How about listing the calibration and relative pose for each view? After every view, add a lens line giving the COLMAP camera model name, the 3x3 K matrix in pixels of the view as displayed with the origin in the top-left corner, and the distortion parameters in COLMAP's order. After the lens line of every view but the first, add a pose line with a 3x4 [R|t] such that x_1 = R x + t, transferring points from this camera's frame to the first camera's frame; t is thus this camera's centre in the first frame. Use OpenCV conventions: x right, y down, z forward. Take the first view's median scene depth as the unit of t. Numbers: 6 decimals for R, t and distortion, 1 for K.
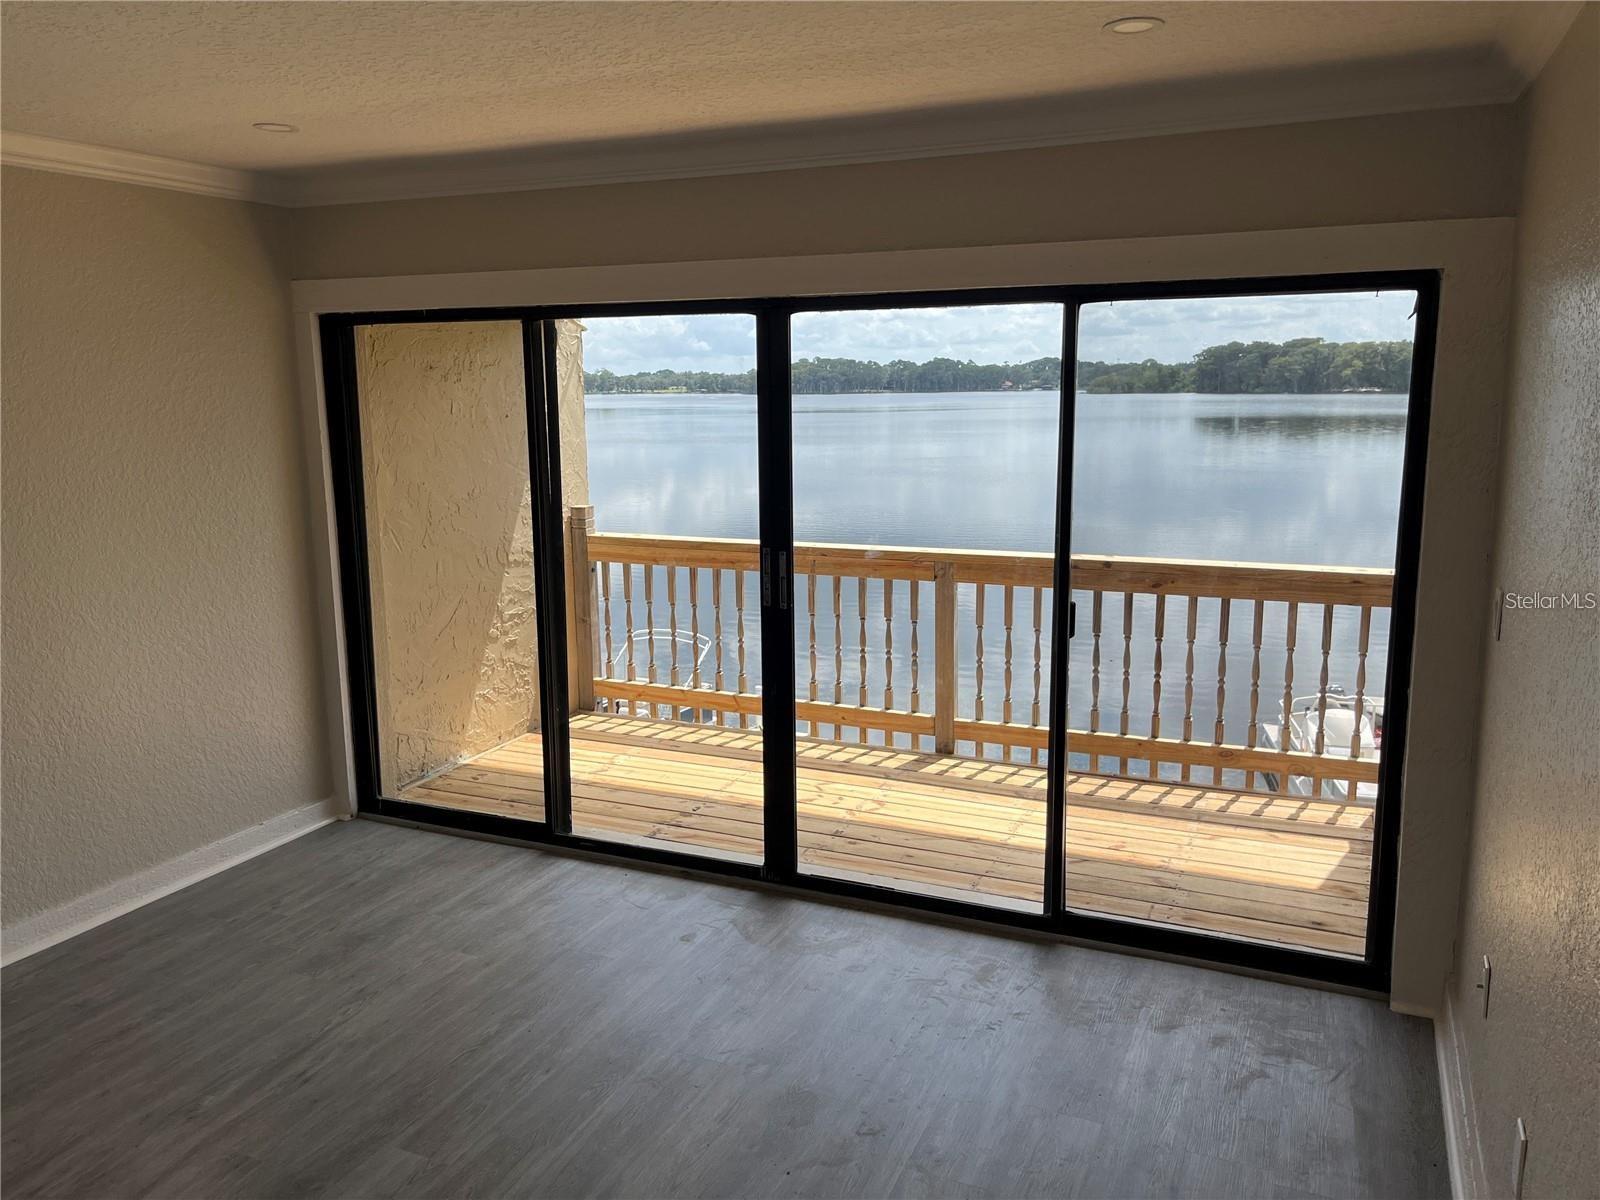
lens RADIAL K [[1239.5, 0, 800.0], [0, 1239.5, 600.0], [0, 0, 1]] dist [0.049912, -0.002812]
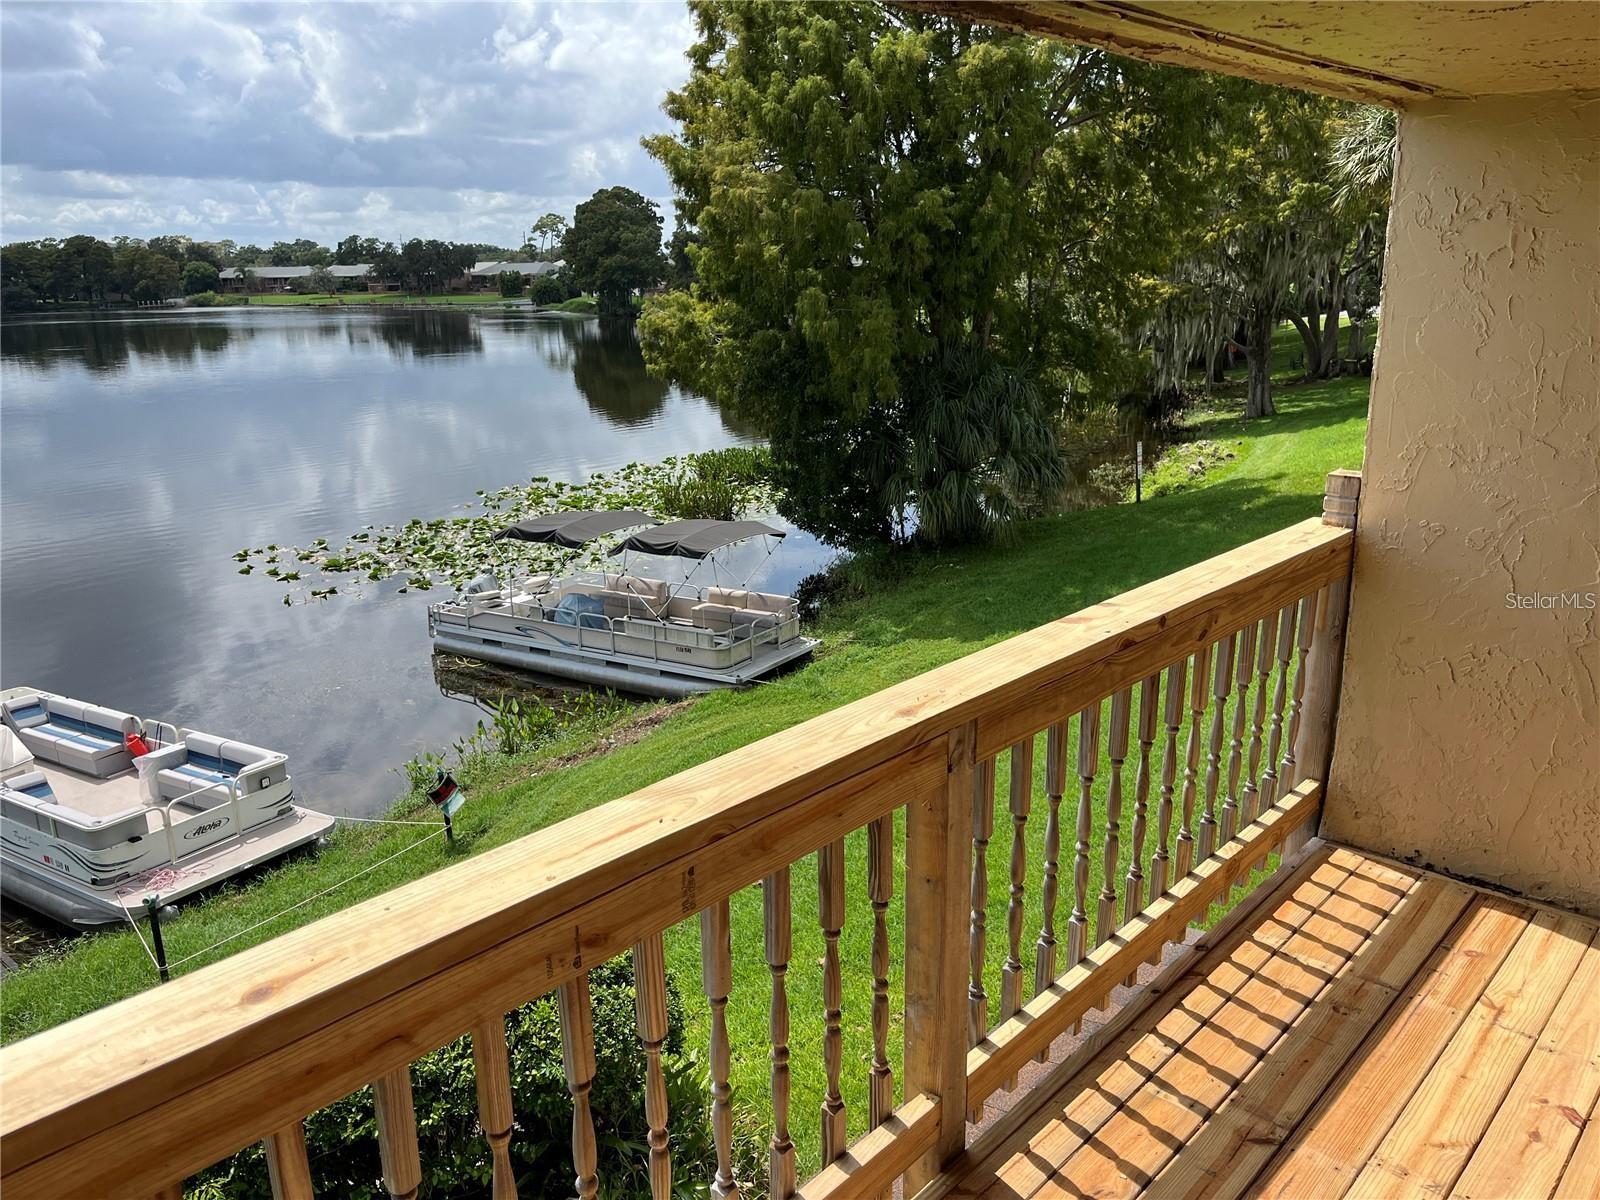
lens RADIAL K [[1239.5, 0, 800.0], [0, 1239.5, 600.0], [0, 0, 1]] dist [0.049912, -0.002812]
pose [[0.320768, -0.244595, 0.915030, -0.105976], [0.189480, 0.963123, 0.191028, -0.065777], [-0.928011, 0.112104, 0.355285, 0.388131]]
